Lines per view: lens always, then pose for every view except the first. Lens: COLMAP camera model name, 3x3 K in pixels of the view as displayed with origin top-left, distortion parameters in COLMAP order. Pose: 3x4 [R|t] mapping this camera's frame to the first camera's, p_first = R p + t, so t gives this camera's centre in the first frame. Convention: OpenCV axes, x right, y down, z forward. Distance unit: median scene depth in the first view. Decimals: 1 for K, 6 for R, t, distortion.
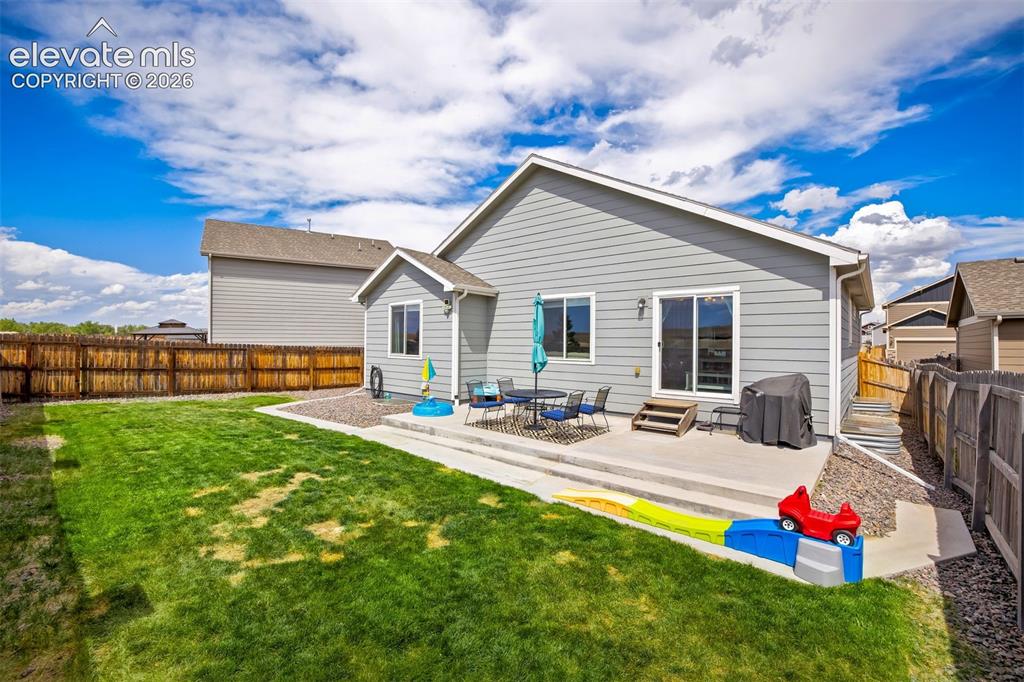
lens RADIAL K [[437.6, 0, 511.3], [0, 437.6, 343.1], [0, 0, 1]] dist [-0.028211, 0.012524]
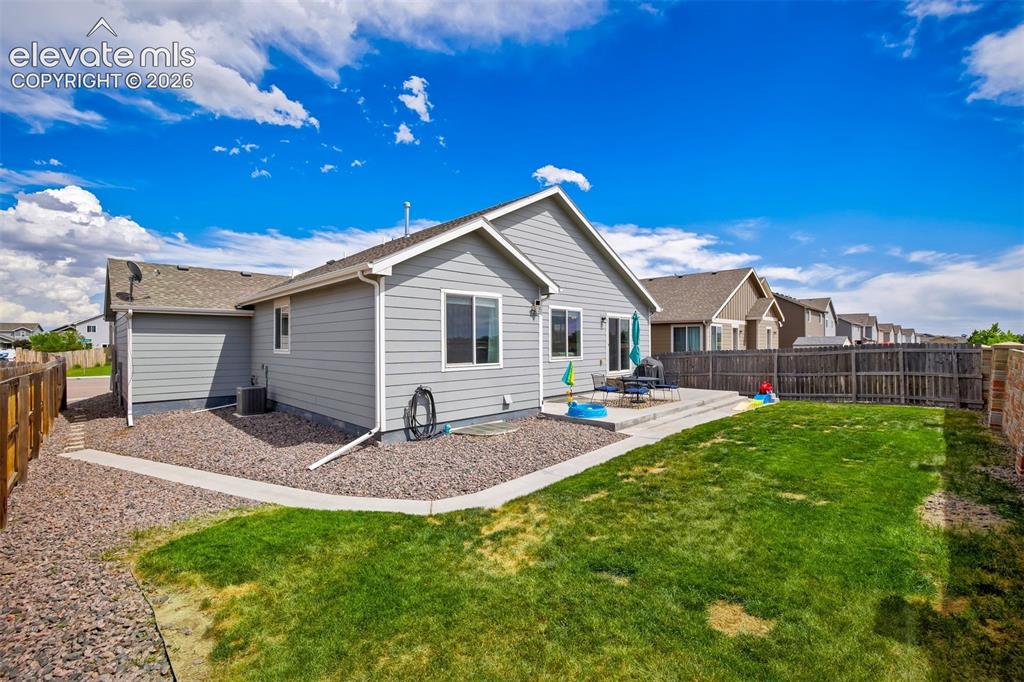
lens RADIAL K [[437.6, 0, 511.5], [0, 437.6, 342.0], [0, 0, 1]] dist [-0.028211, 0.012524]
pose [[0.069877, -0.008059, 0.997523, -0.950557], [0.003556, 0.999963, 0.007829, -0.015757], [-0.997549, 0.003001, 0.069903, 0.868851]]
